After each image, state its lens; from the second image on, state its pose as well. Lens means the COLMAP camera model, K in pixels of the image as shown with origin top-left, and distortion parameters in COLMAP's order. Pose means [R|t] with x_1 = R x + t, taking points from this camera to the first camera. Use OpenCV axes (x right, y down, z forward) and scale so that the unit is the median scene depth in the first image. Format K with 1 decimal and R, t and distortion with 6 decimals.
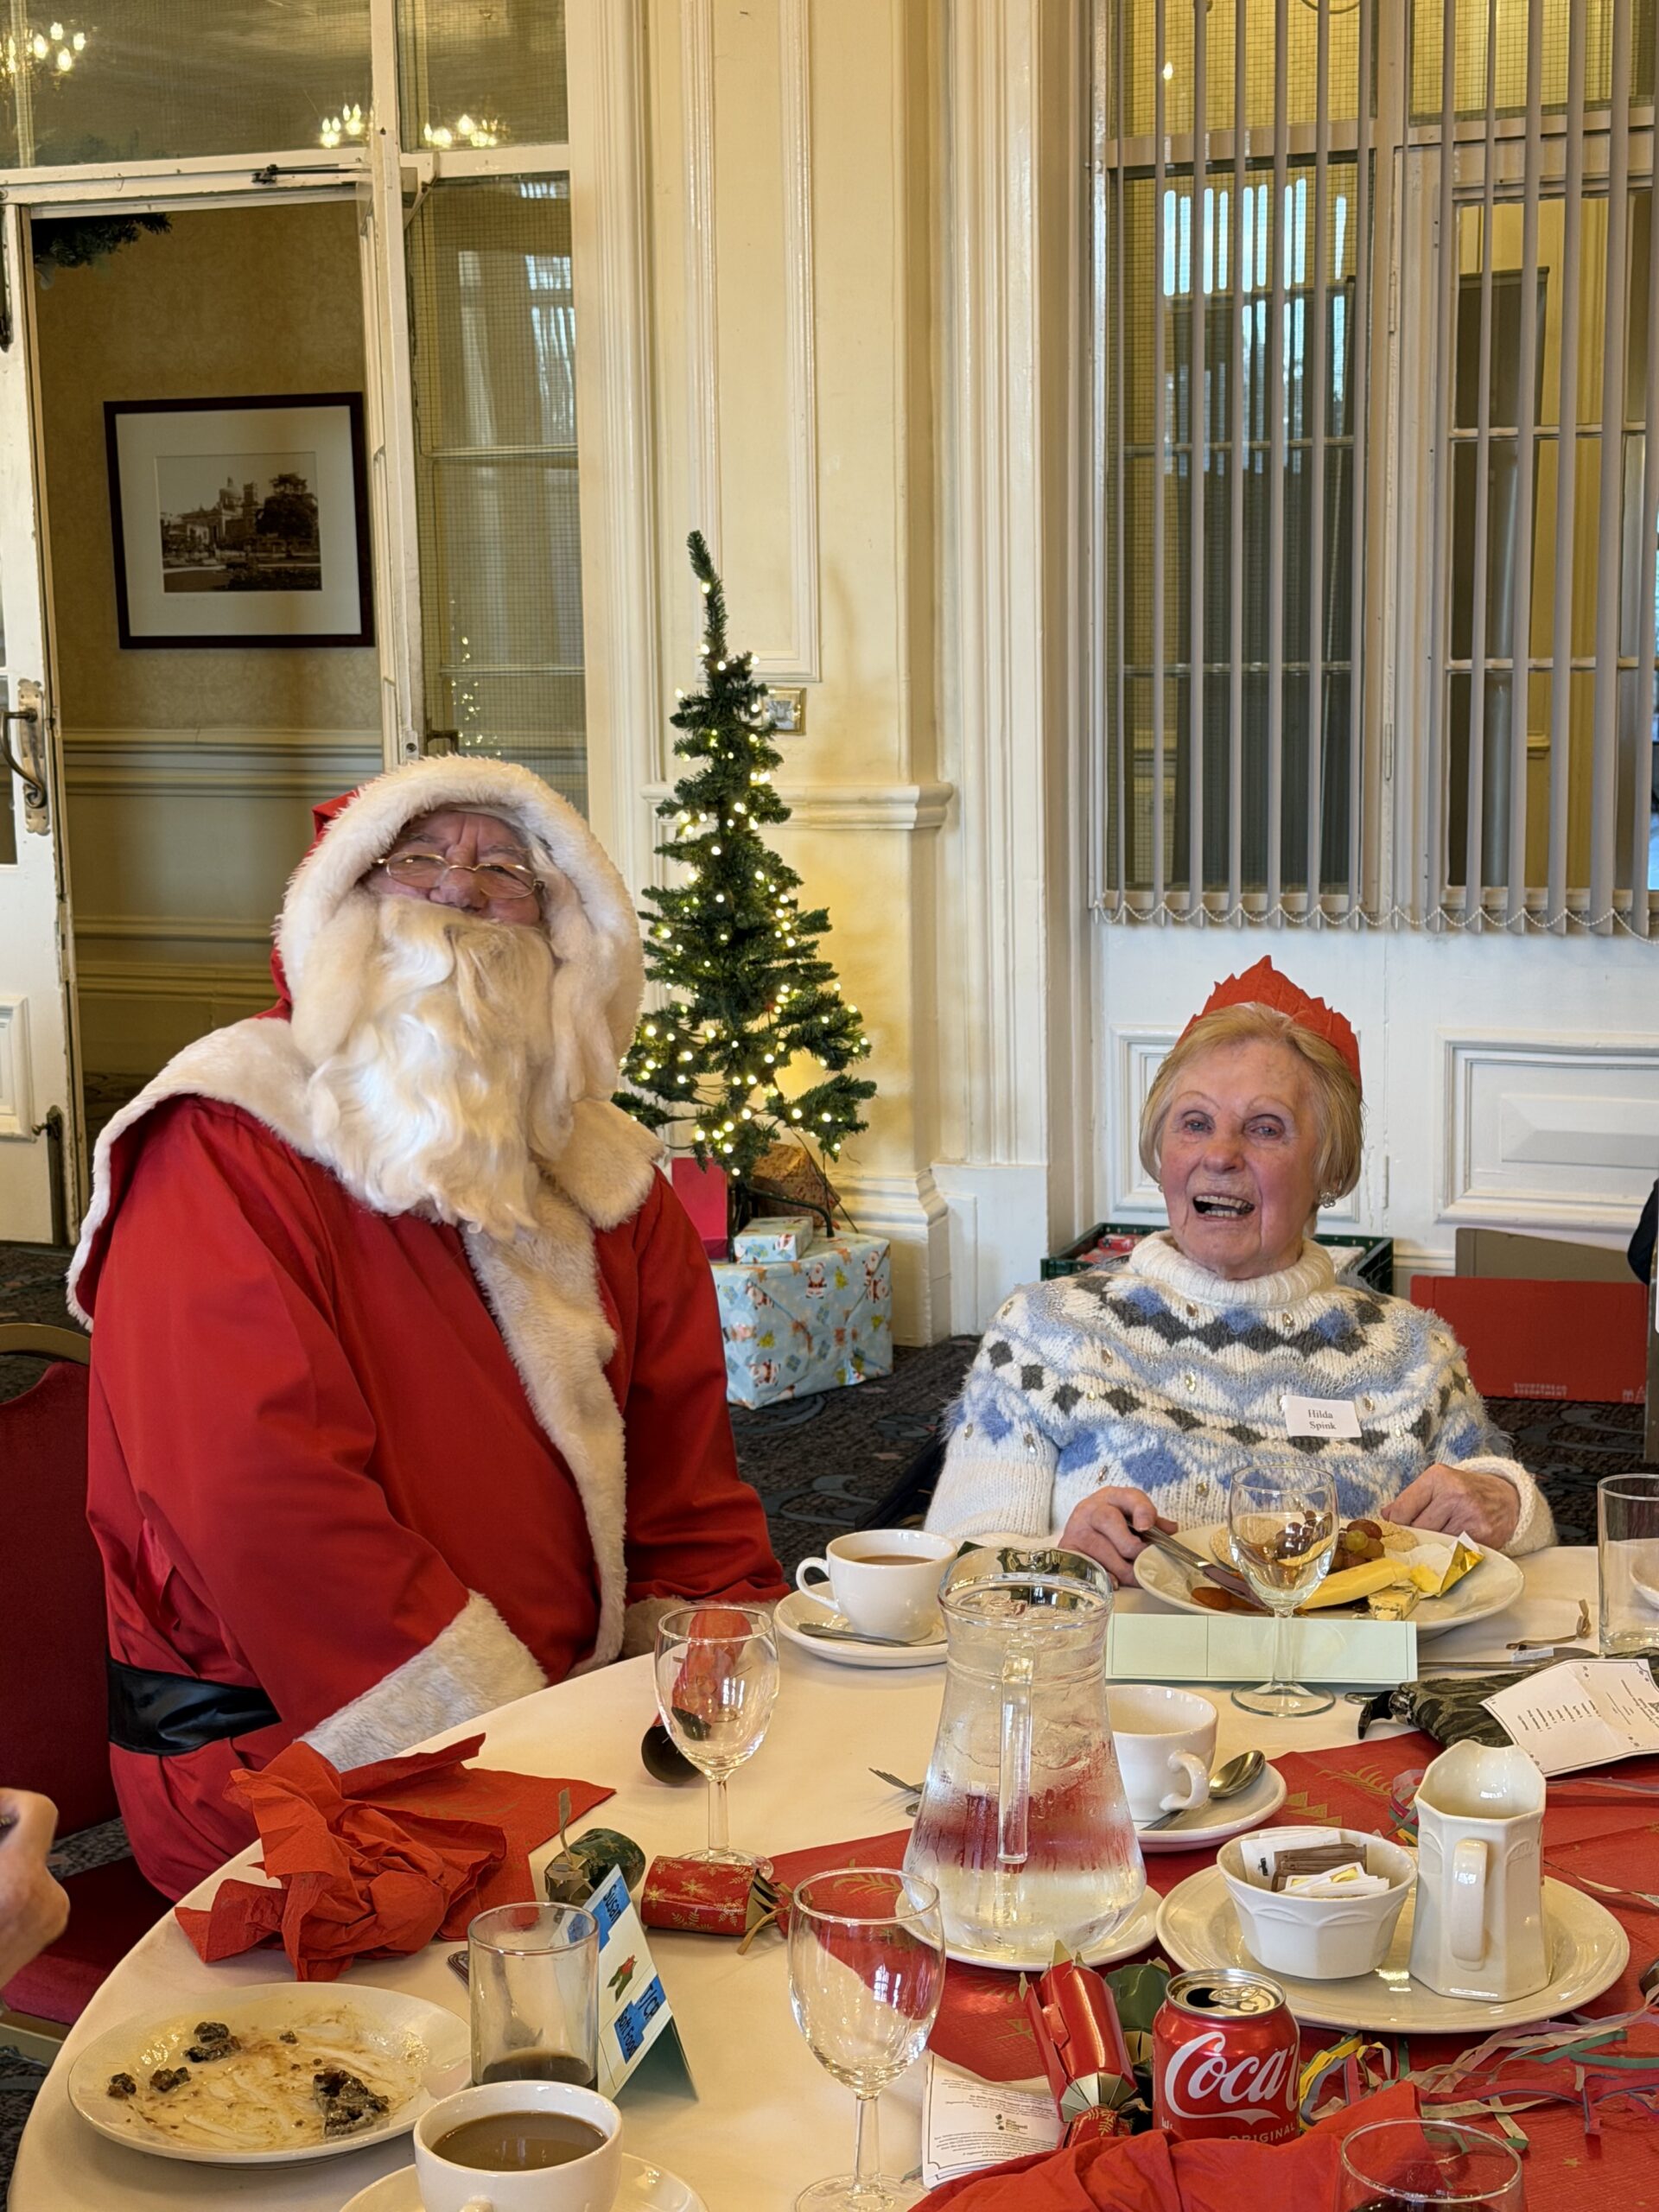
lens RADIAL K [[3718.7, 0, 816.6], [0, 3718.7, 1128.6], [0, 0, 1]] dist [0.153870, 0.000000]
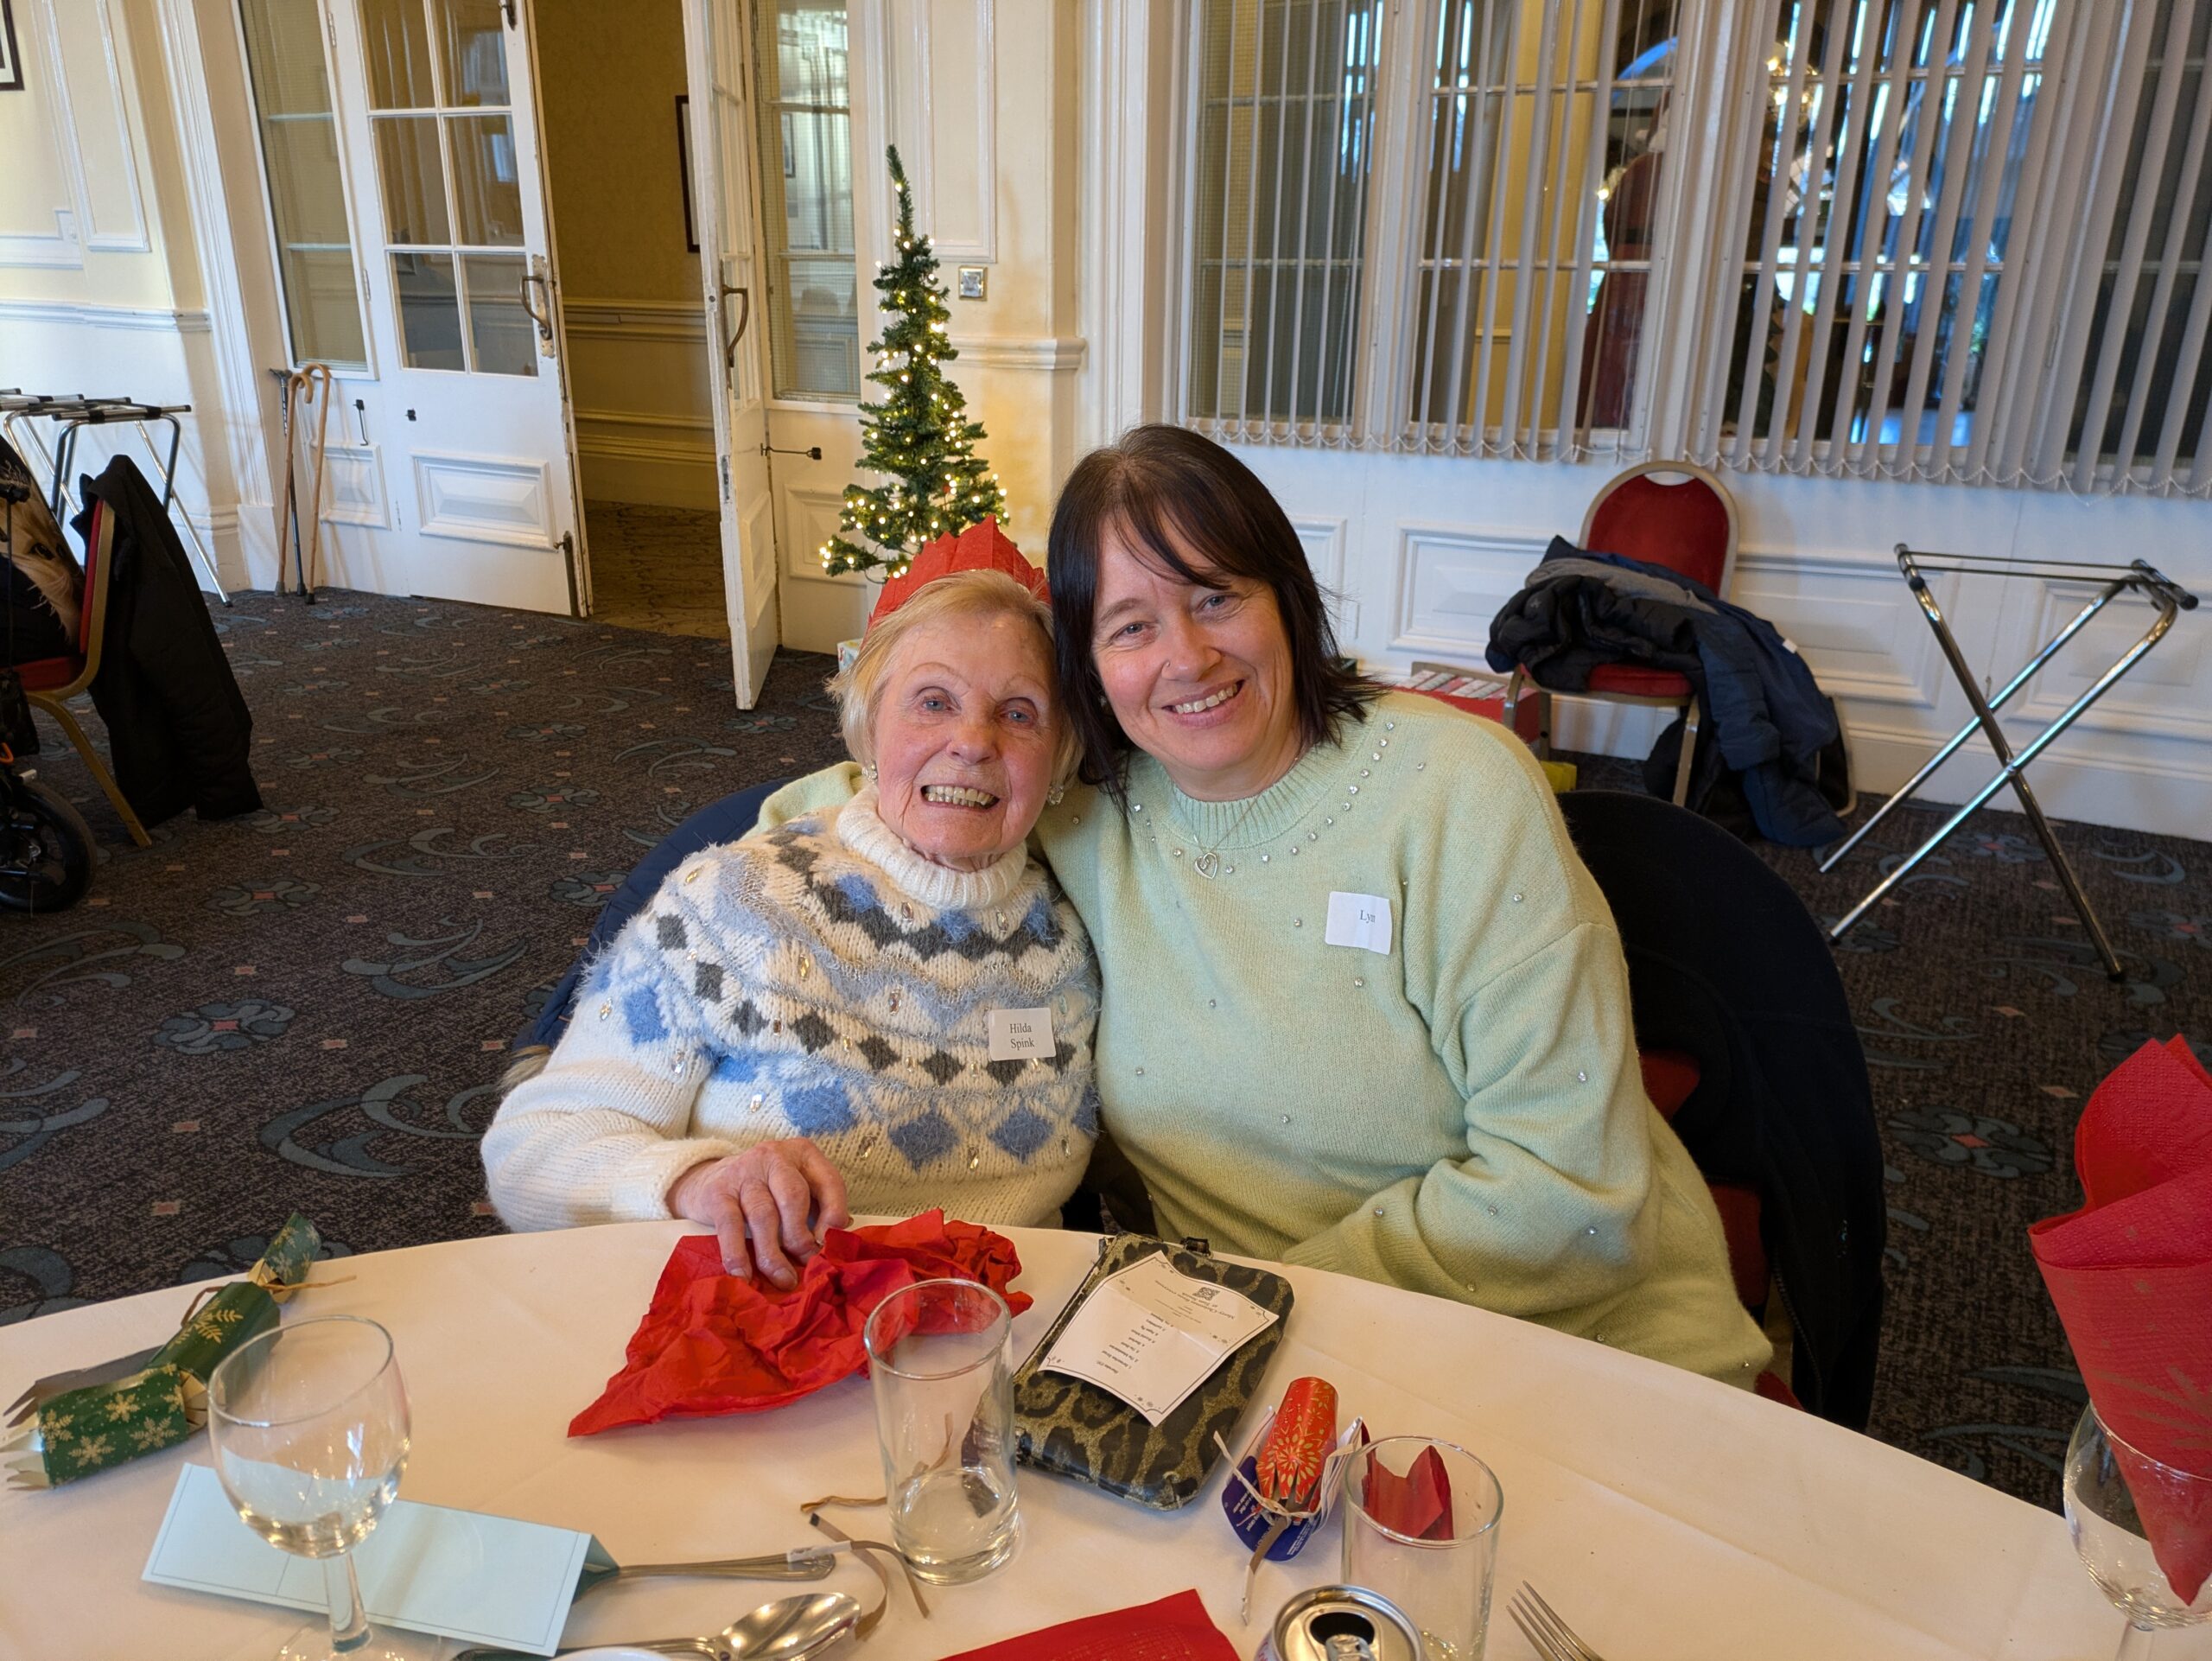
lens RADIAL K [[1626.3, 0, 1129.0], [0, 1626.3, 851.6], [0, 0, 1]] dist [0.024851, -0.001956]
pose [[0.998579, 0.042397, -0.032302, 0.088720], [-0.035184, 0.979566, 0.198021, -0.022646], [0.040037, -0.196603, 0.979665, 0.339796]]
